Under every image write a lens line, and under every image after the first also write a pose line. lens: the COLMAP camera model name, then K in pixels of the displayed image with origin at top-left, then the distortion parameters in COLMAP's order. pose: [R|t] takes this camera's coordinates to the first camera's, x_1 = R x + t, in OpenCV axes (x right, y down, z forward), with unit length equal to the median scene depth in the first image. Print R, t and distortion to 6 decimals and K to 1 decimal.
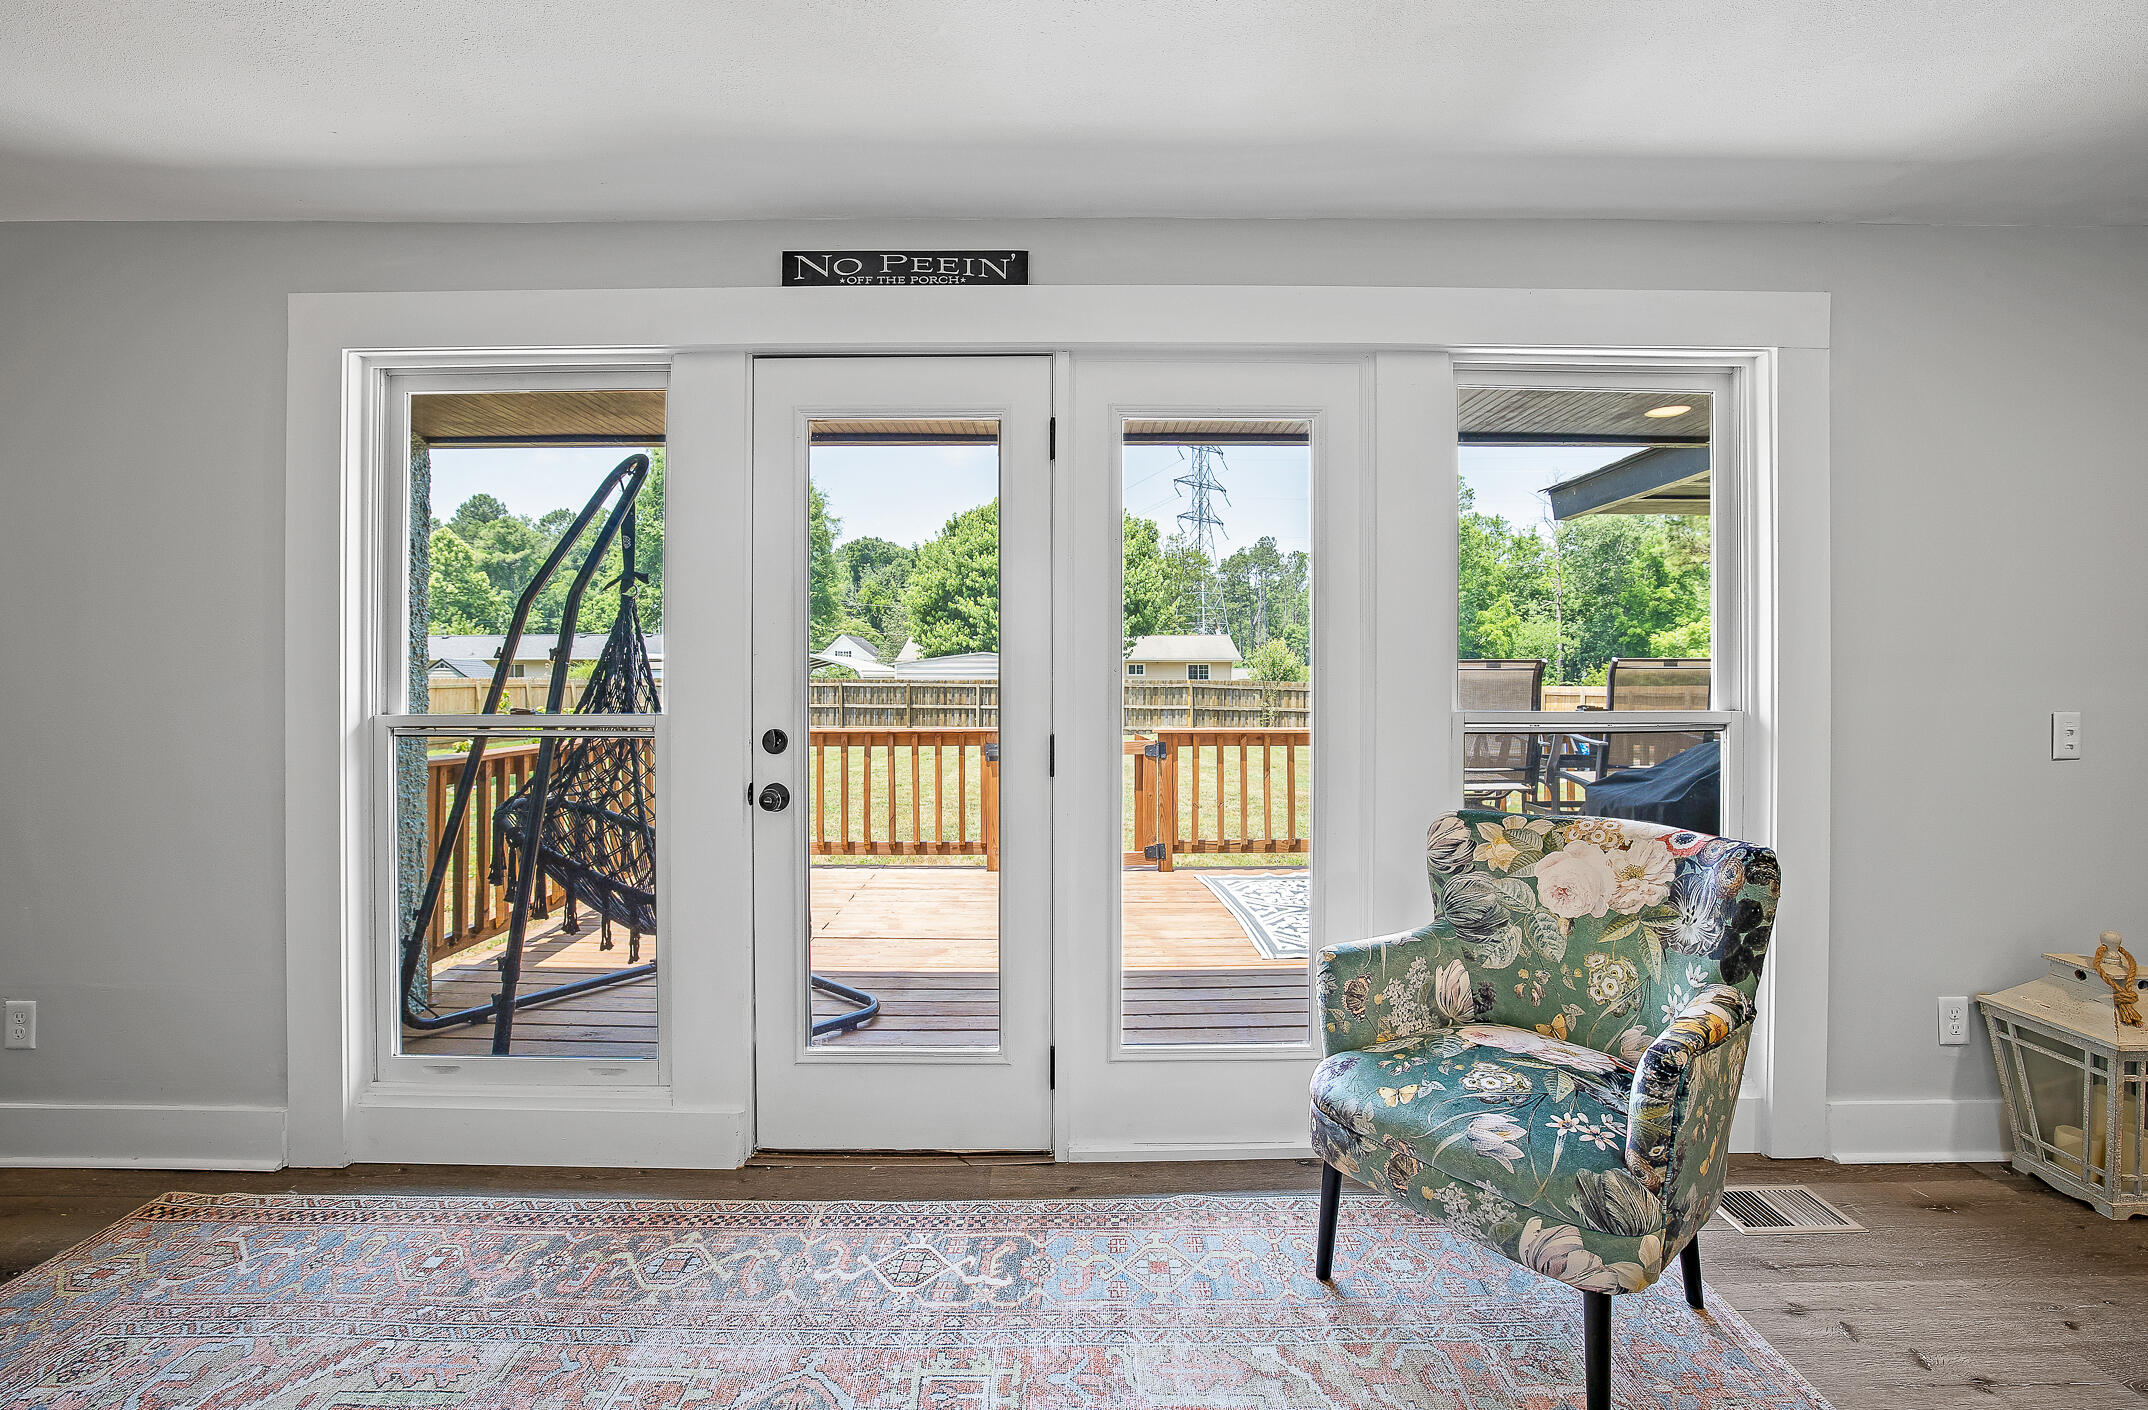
lens RADIAL K [[951.5, 0, 1106.3], [0, 951.5, 670.4], [0, 0, 1]] dist [-0.022335, 0.002519]
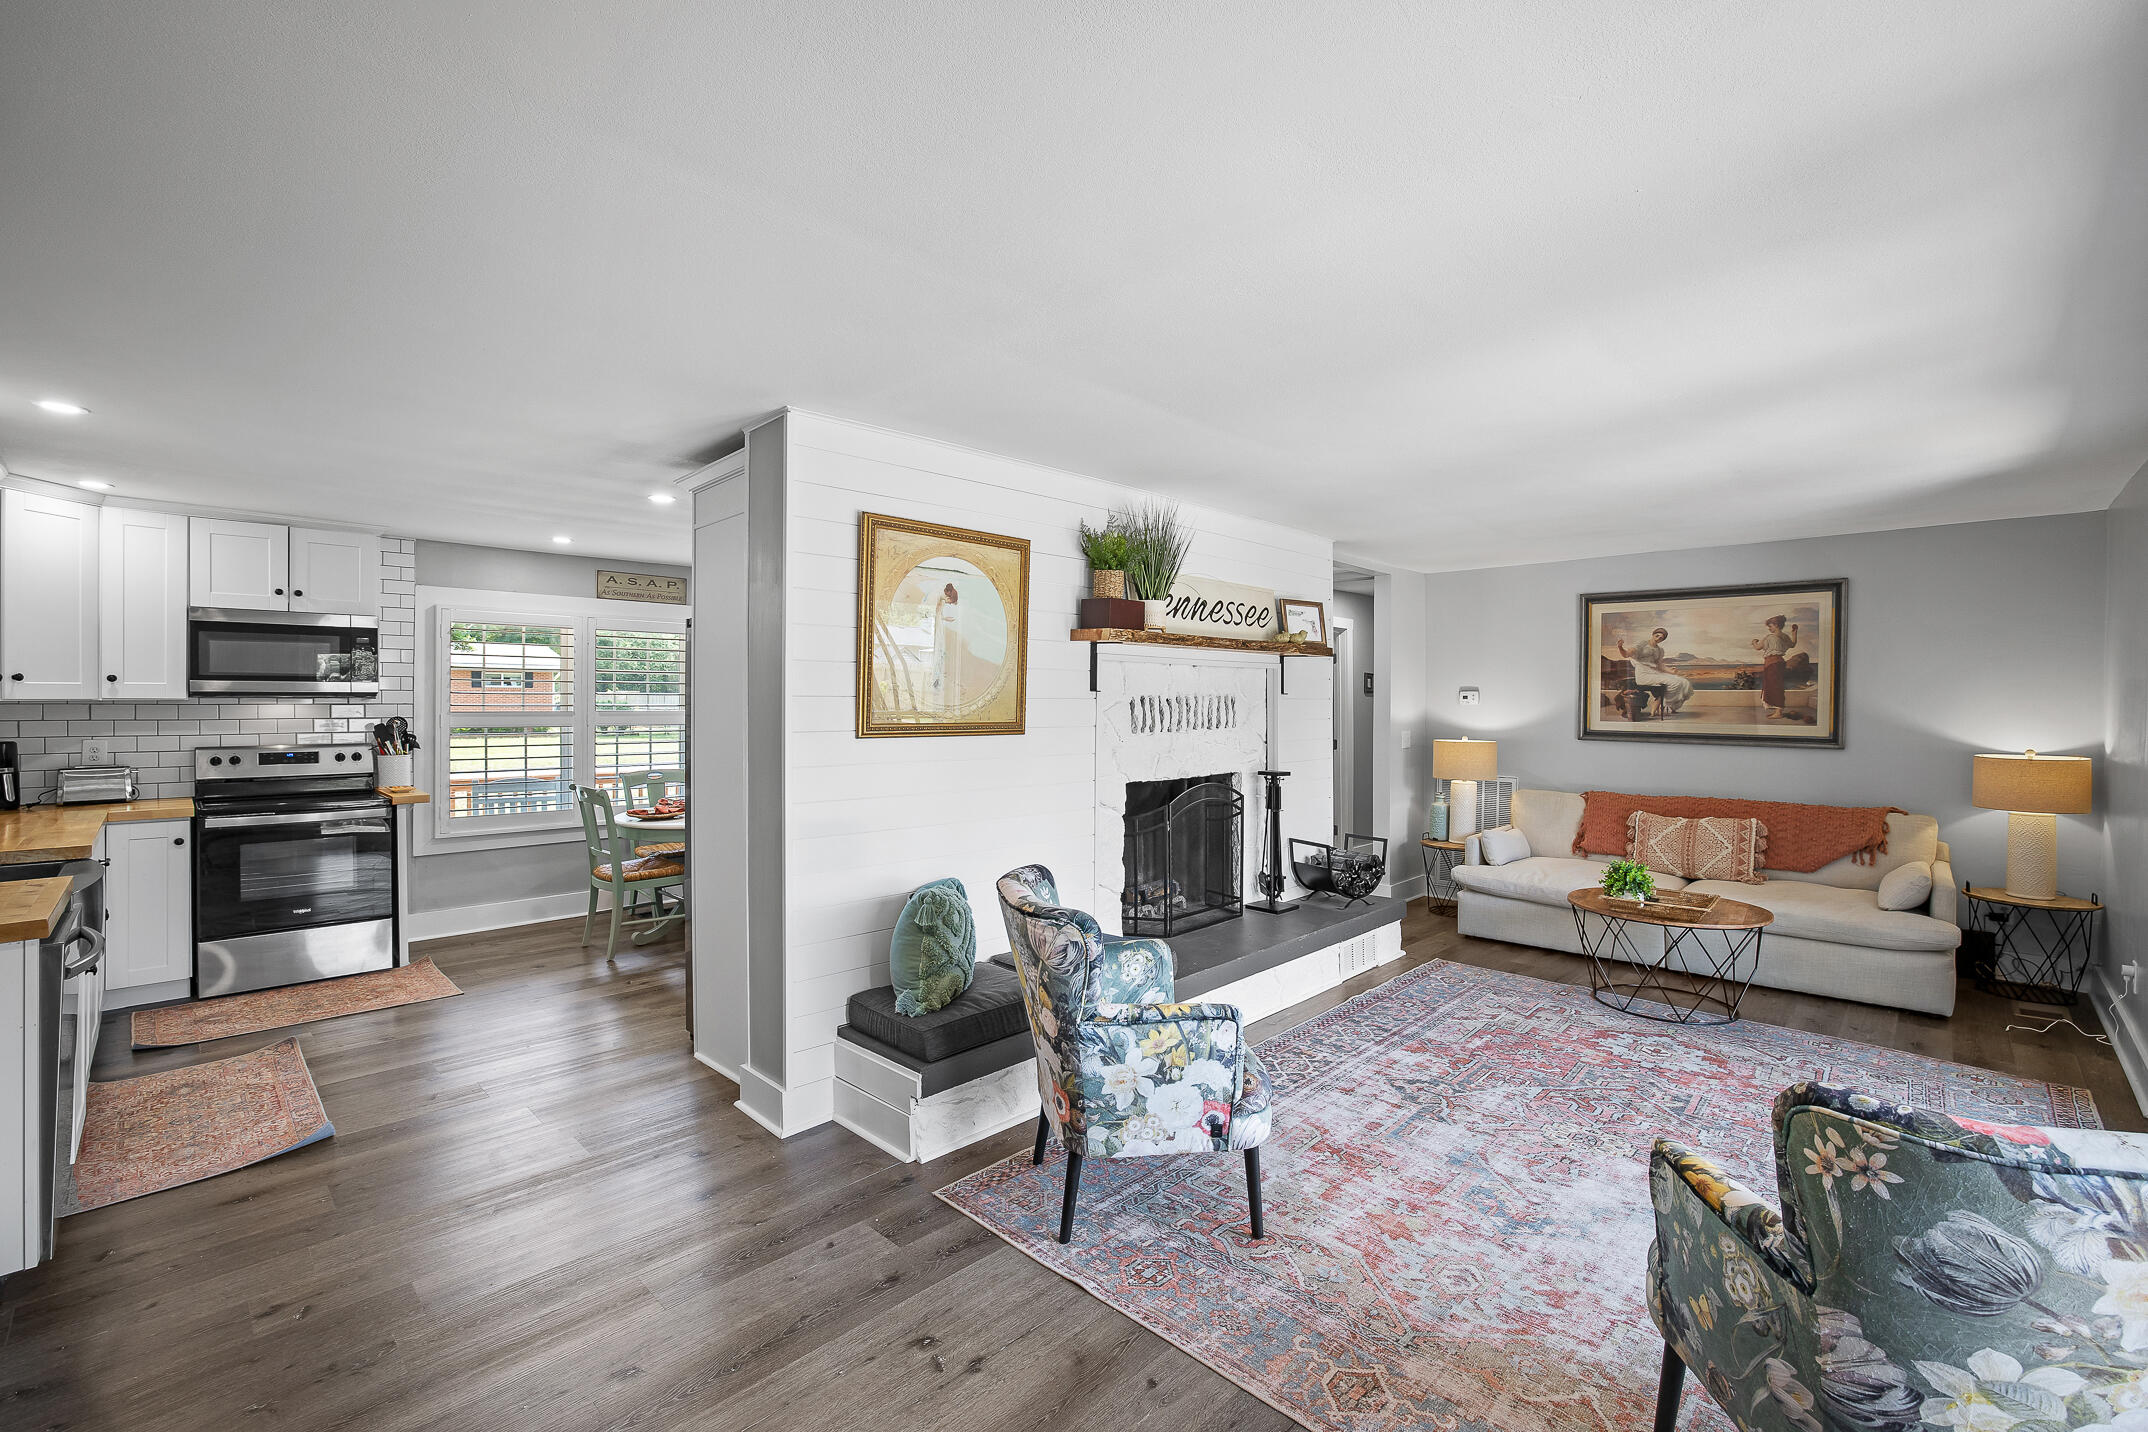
lens RADIAL K [[933.1, 0, 1076.6], [0, 933.1, 714.4], [0, 0, 1]] dist [-0.026292, 0.008598]
pose [[-0.704115, 0.008971, -0.710029, 1.250727], [-0.001426, 0.999900, 0.014047, -0.087198], [0.710084, 0.010903, -0.704032, 0.845760]]
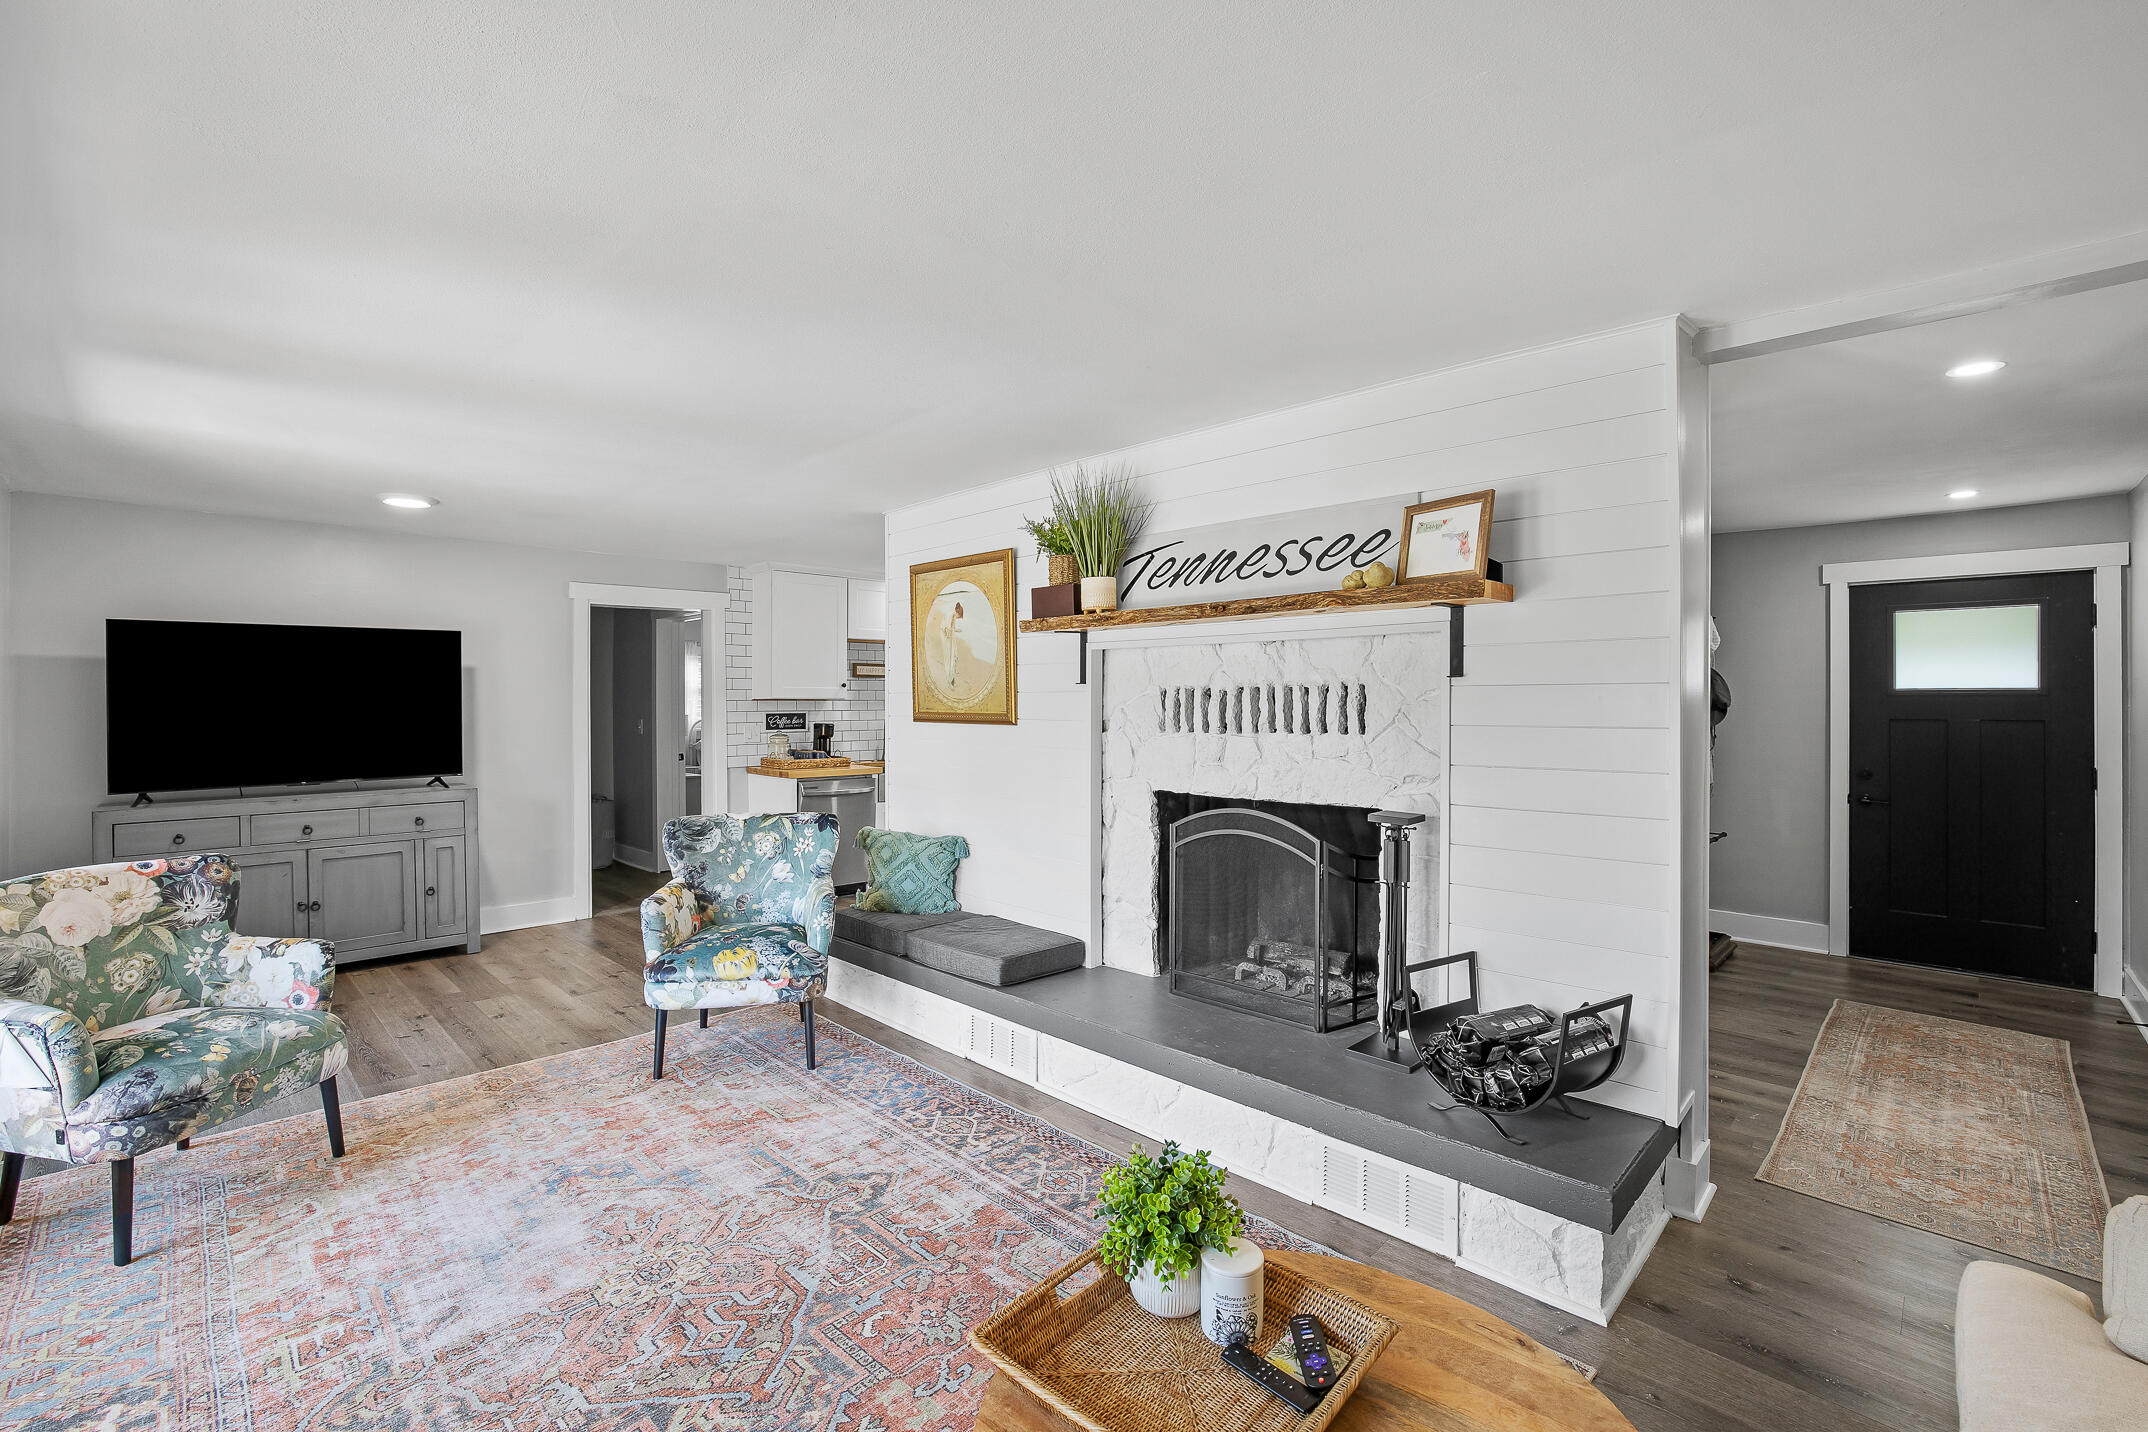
lens RADIAL K [[933.1, 0, 1059.3], [0, 933.1, 710.7], [0, 0, 1]] dist [-0.026292, 0.008598]
pose [[-0.692239, -0.006326, 0.721641, -1.258214], [-0.000099, 0.999962, 0.008671, -0.072725], [-0.721669, 0.005931, -0.692213, 0.808324]]
